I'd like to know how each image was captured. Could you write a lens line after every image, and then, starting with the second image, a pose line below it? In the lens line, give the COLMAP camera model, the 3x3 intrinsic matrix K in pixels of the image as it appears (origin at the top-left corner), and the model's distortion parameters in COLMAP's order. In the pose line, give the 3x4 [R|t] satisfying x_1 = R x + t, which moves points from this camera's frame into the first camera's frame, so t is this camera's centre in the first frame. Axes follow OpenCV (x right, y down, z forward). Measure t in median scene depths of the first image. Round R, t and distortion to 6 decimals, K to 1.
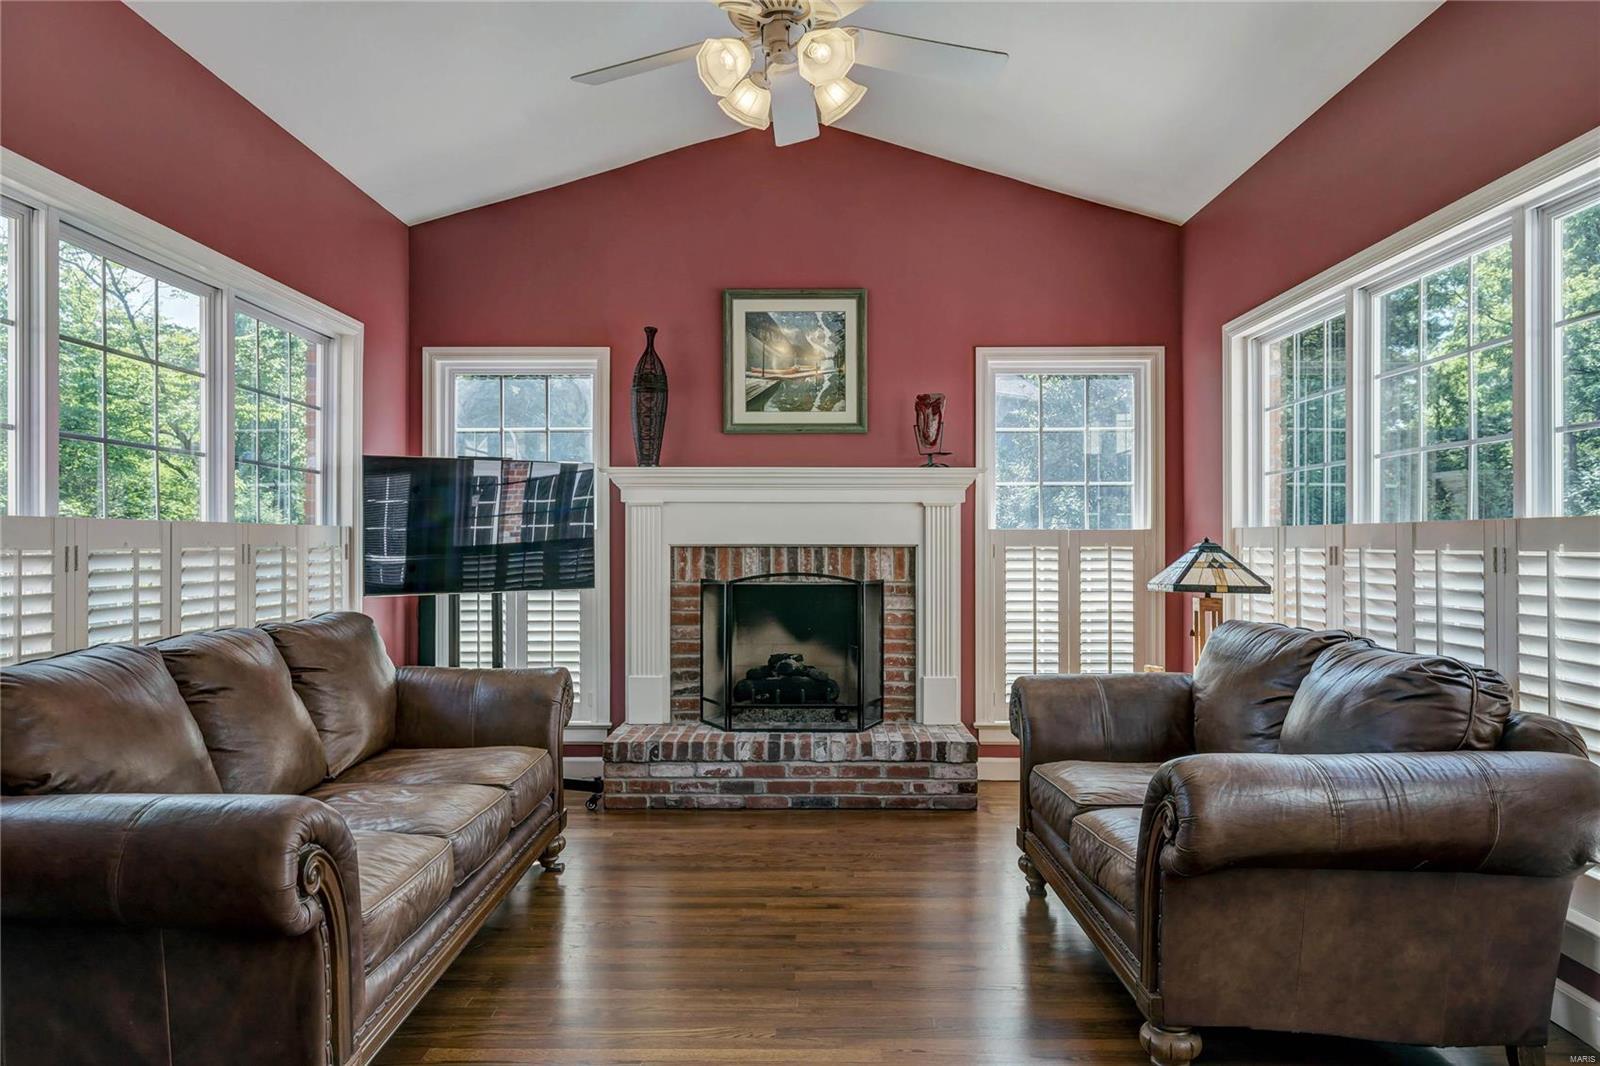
lens RADIAL K [[1089.0, 0, 800.0], [0, 1089.0, 533.0], [0, 0, 1]] dist [-0.005223, -0.002040]
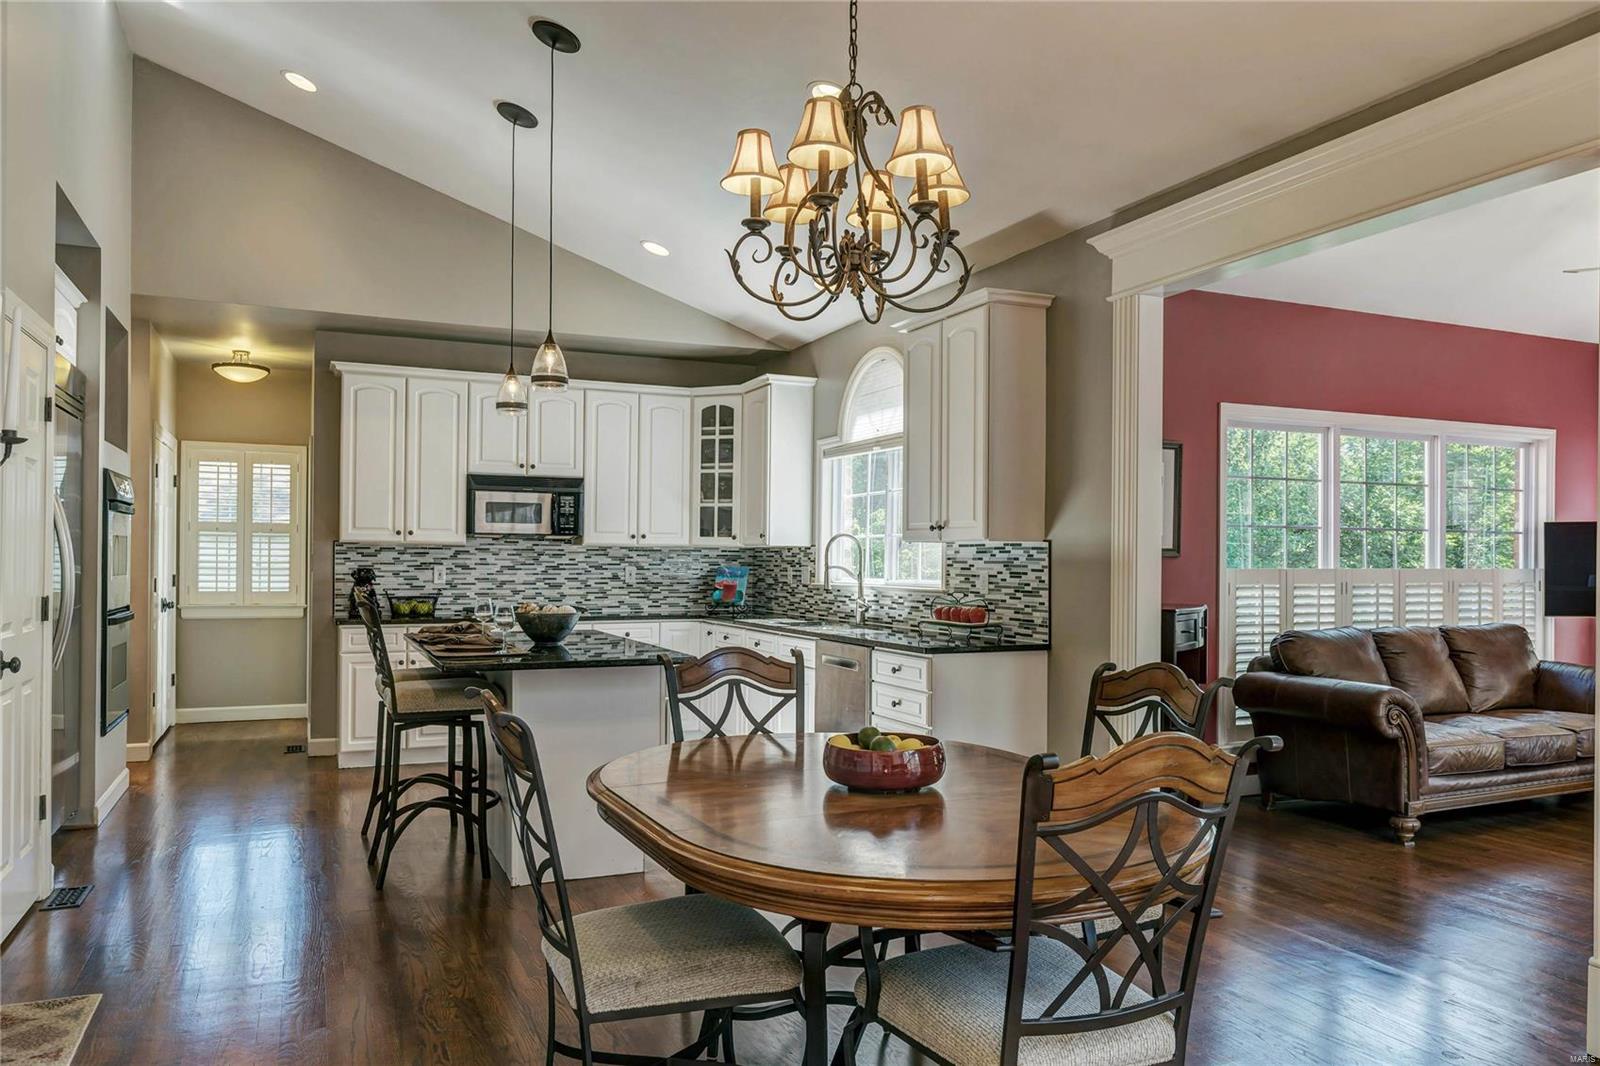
lens RADIAL K [[1119.4, 0, 800.7], [0, 1119.4, 545.7], [0, 0, 1]] dist [0.000738, 0.001693]
pose [[0.406192, -0.011808, -0.913711, 0.894920], [0.004263, 0.999930, -0.011027, -0.039325], [0.913778, 0.000584, 0.406214, -0.858458]]
